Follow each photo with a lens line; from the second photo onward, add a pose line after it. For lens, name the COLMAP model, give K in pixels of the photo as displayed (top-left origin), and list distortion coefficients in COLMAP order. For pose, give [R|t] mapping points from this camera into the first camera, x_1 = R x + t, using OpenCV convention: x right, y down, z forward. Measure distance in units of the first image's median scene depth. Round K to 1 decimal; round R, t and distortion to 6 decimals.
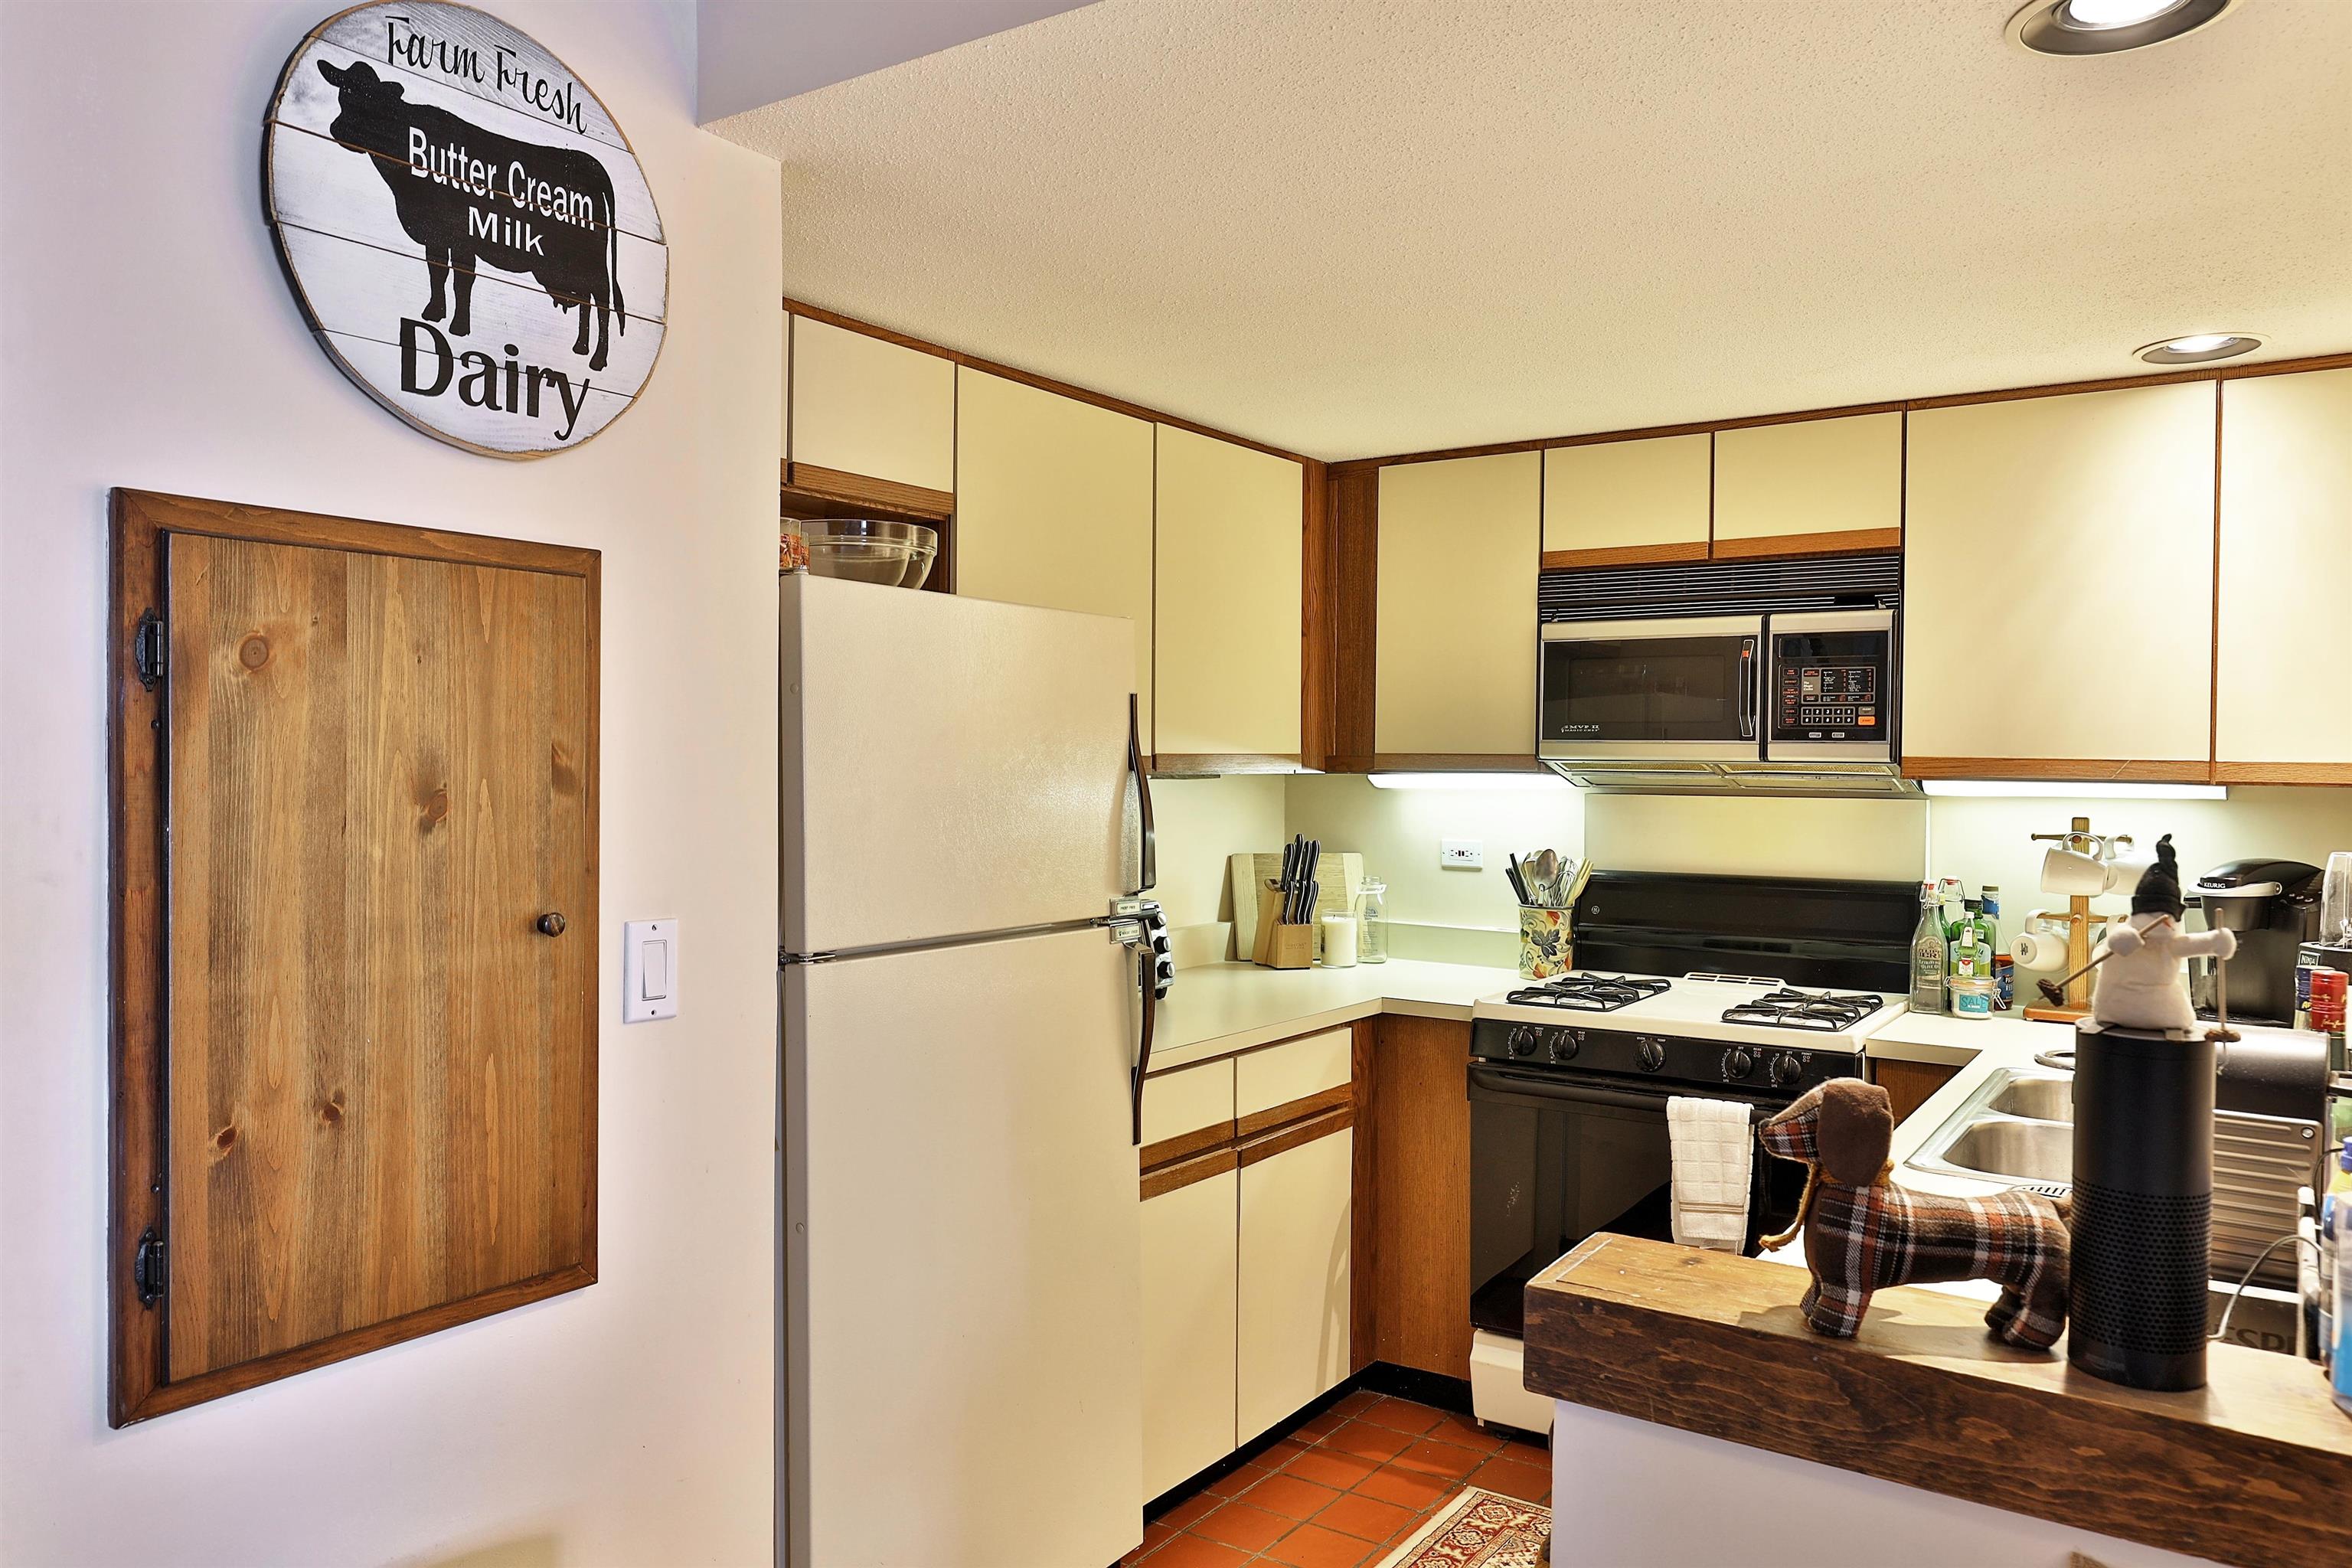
lens RADIAL K [[1654.8, 0, 1176.0], [0, 1654.8, 784.0], [0, 0, 1]] dist [0.003664, 0.000724]
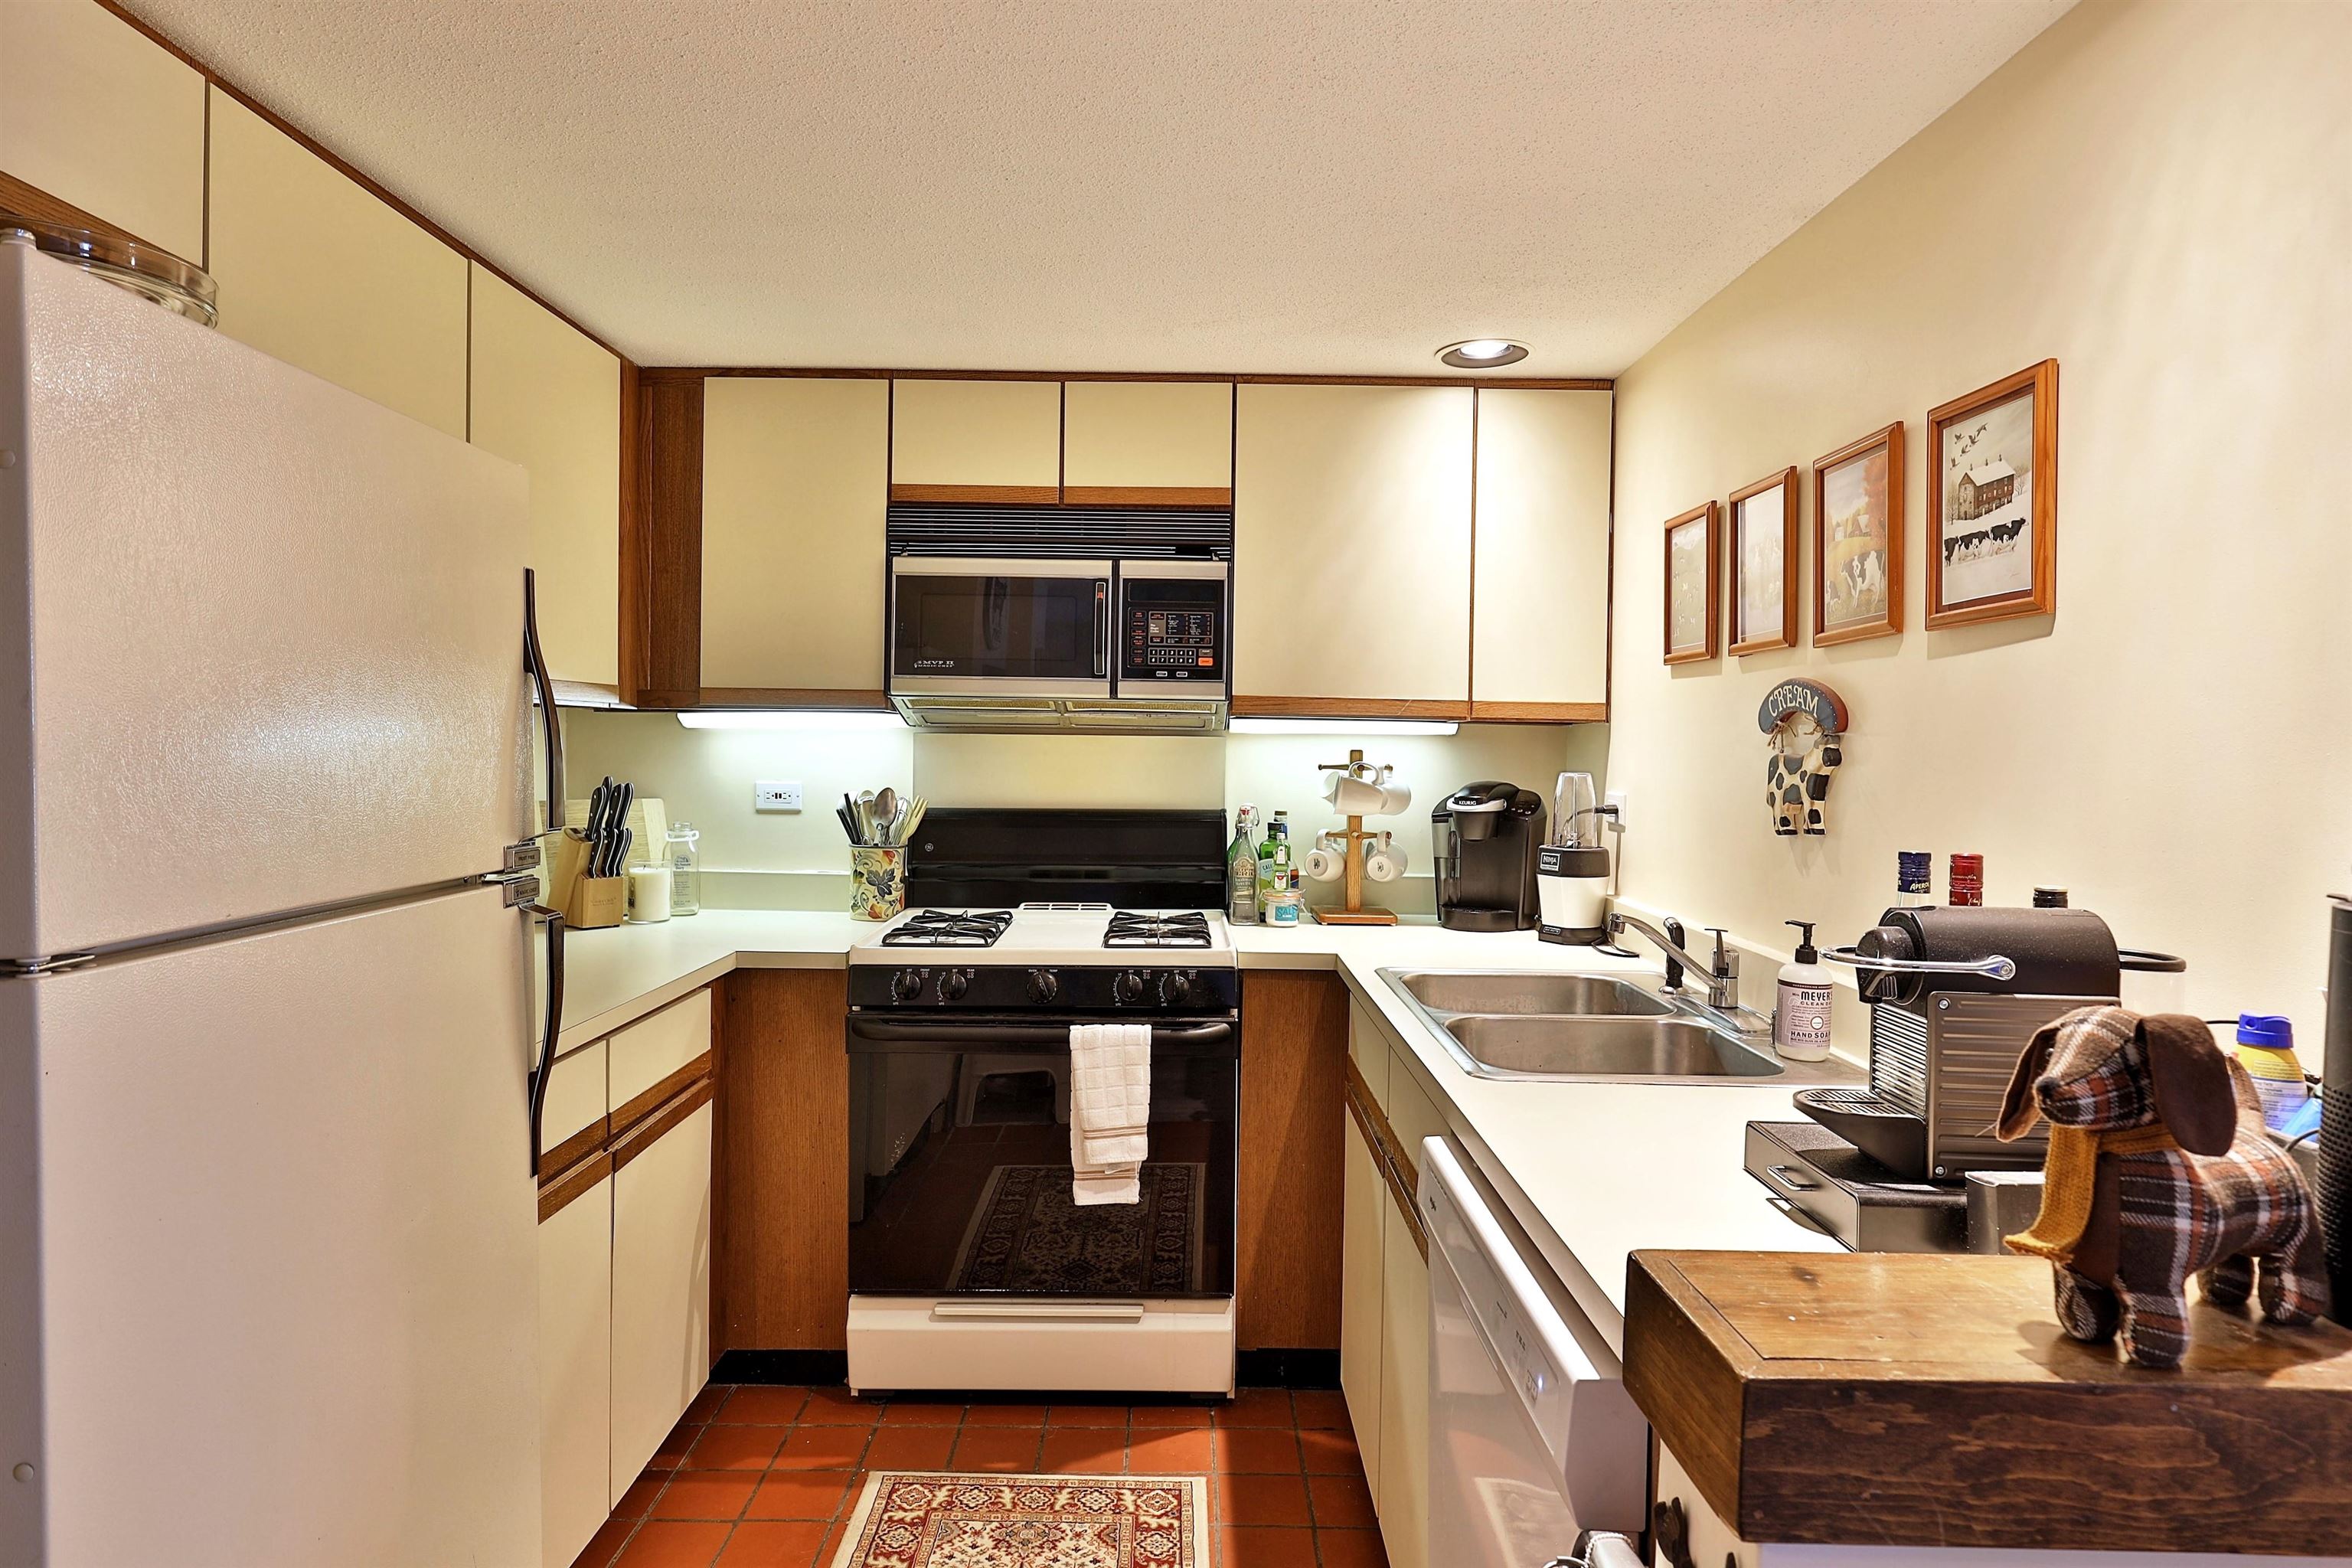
lens RADIAL K [[1358.6, 0, 1175.9], [0, 1358.6, 760.5], [0, 0, 1]] dist [0.002655, -0.000877]
pose [[0.826329, -0.003526, 0.563177, -0.102927], [0.001559, 0.999991, 0.003974, 0.022988], [-0.563186, -0.002406, 0.826327, 0.264086]]
